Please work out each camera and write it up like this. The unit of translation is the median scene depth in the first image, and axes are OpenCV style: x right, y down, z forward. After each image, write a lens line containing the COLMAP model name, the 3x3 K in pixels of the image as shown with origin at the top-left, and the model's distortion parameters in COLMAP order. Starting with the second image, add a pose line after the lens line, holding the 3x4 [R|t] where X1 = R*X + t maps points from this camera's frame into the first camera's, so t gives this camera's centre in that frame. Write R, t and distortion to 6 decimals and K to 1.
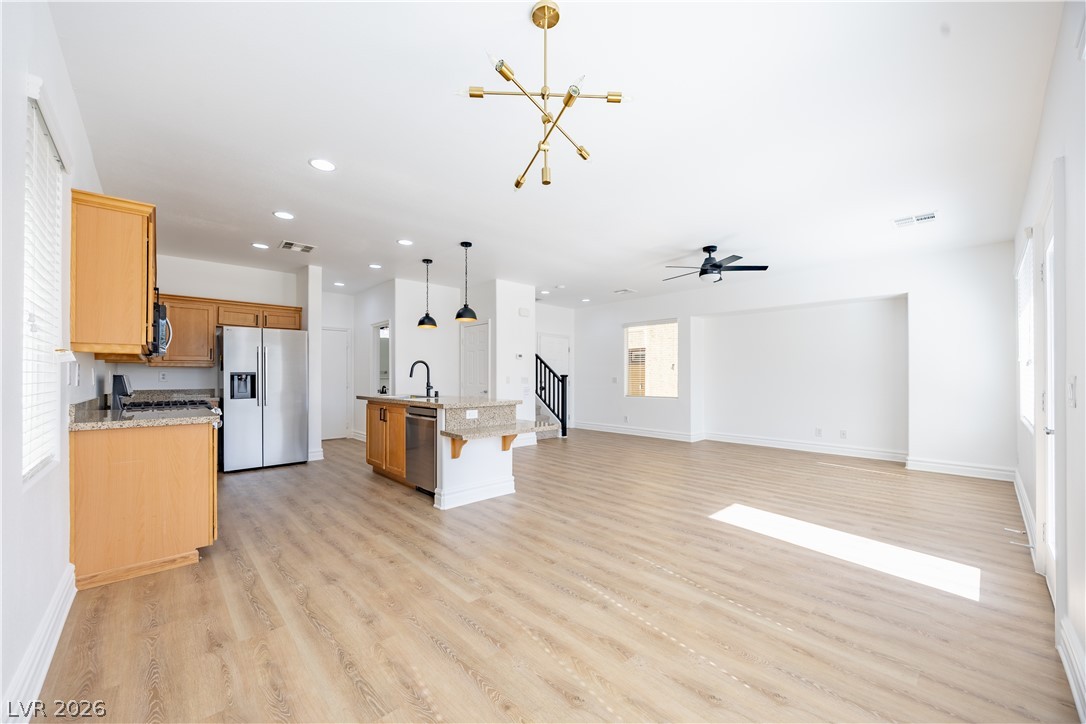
lens RADIAL K [[416.2, 0, 541.1], [0, 416.2, 372.3], [0, 0, 1]] dist [0.000152, -0.000383]
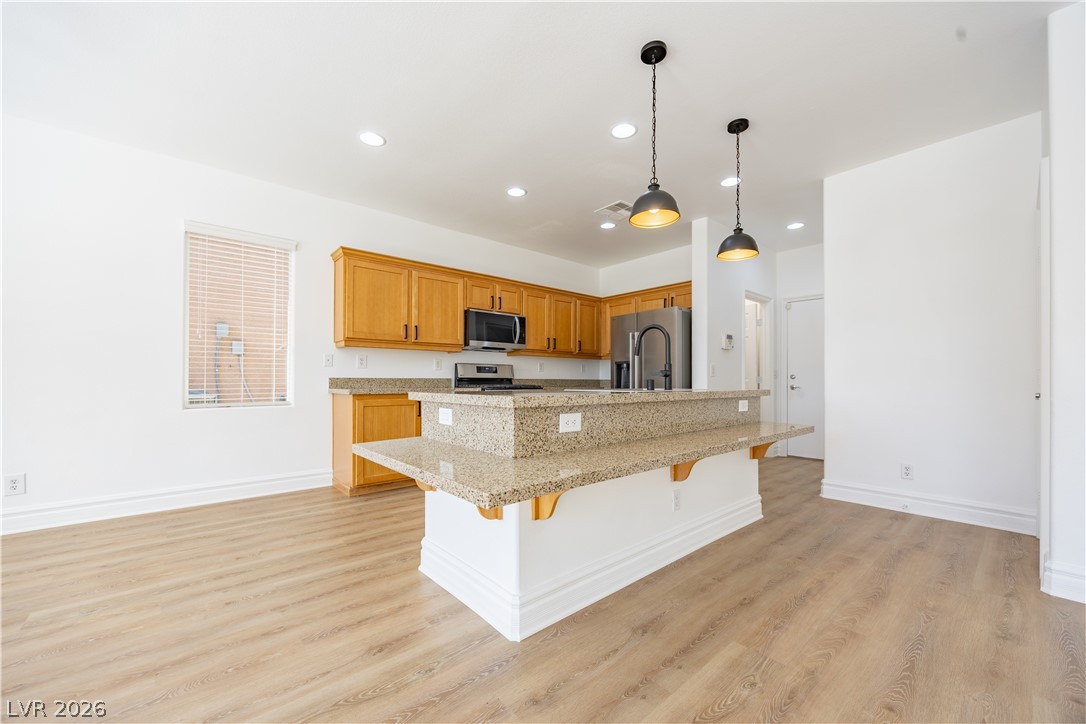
lens RADIAL K [[416.2, 0, 537.1], [0, 416.2, 379.0], [0, 0, 1]] dist [0.000152, -0.000383]
pose [[-0.039348, -0.004138, -0.999217, 0.332111], [0.011351, 0.999925, -0.004588, 0.058557], [0.999161, -0.011522, -0.039298, 1.112291]]
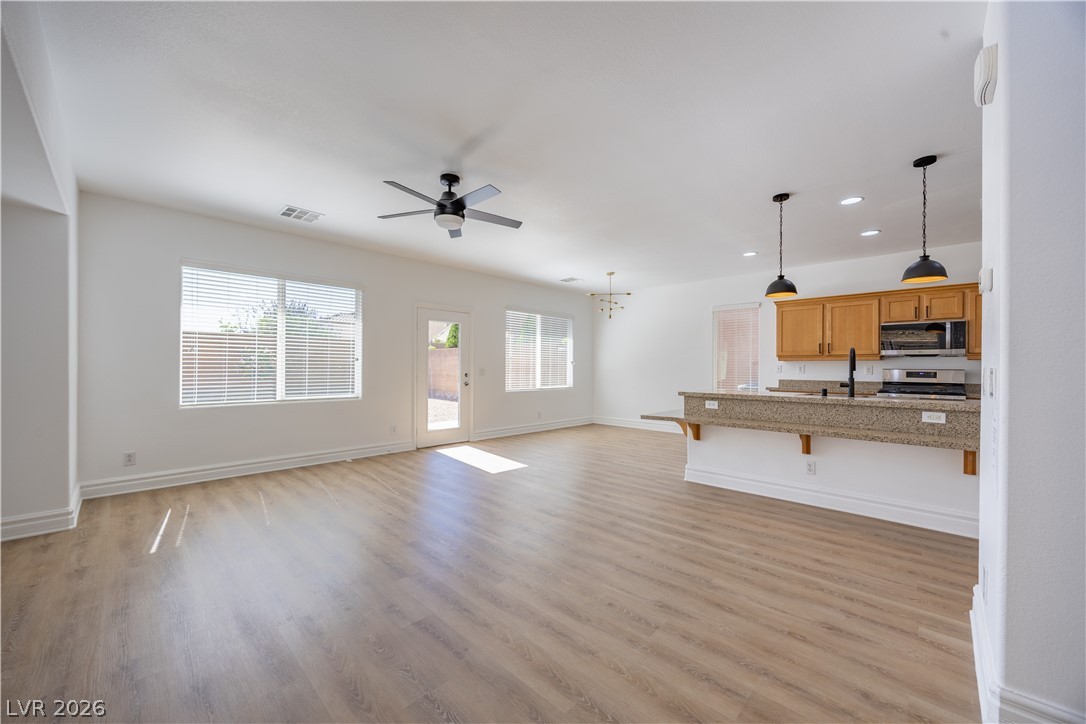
lens RADIAL K [[416.2, 0, 557.0], [0, 416.2, 366.2], [0, 0, 1]] dist [0.000152, -0.000383]
pose [[-0.996866, -0.005727, -0.078903, 0.362908], [-0.004307, 0.999826, -0.018151, 0.026478], [0.078993, -0.017754, -0.996717, 2.158278]]
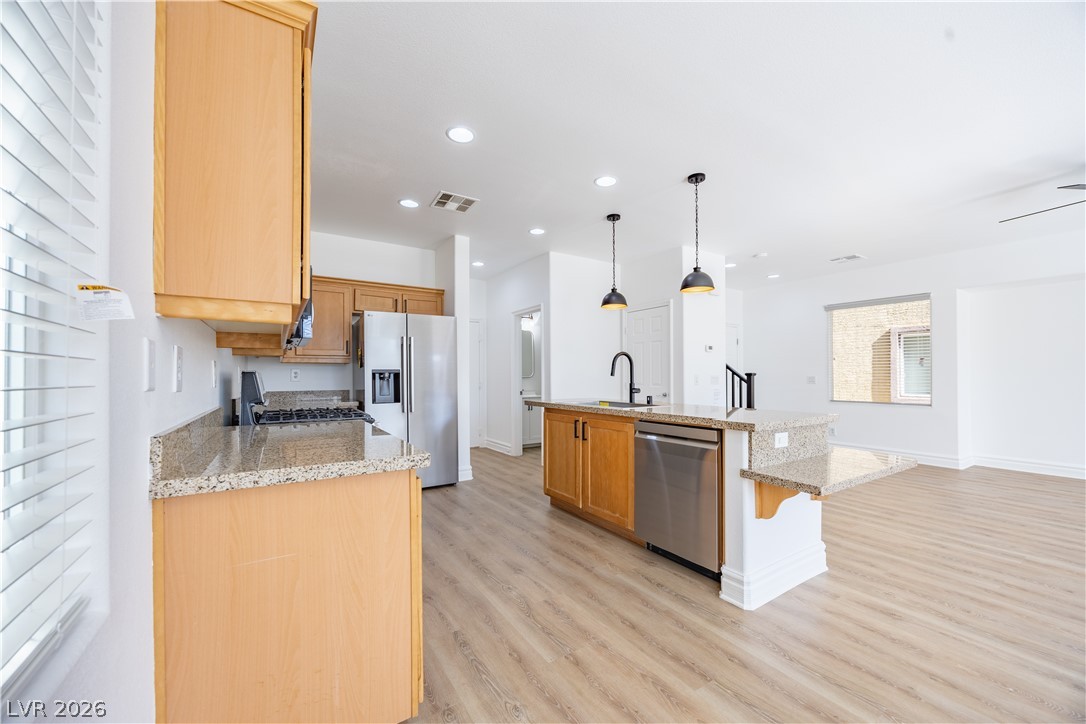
lens RADIAL K [[416.2, 0, 548.3], [0, 416.2, 374.5], [0, 0, 1]] dist [0.000152, -0.000383]
pose [[0.985743, -0.000180, -0.168260, -0.380409], [0.001247, 0.999980, 0.006235, 0.006426], [0.168255, -0.006356, 0.985723, 0.373544]]
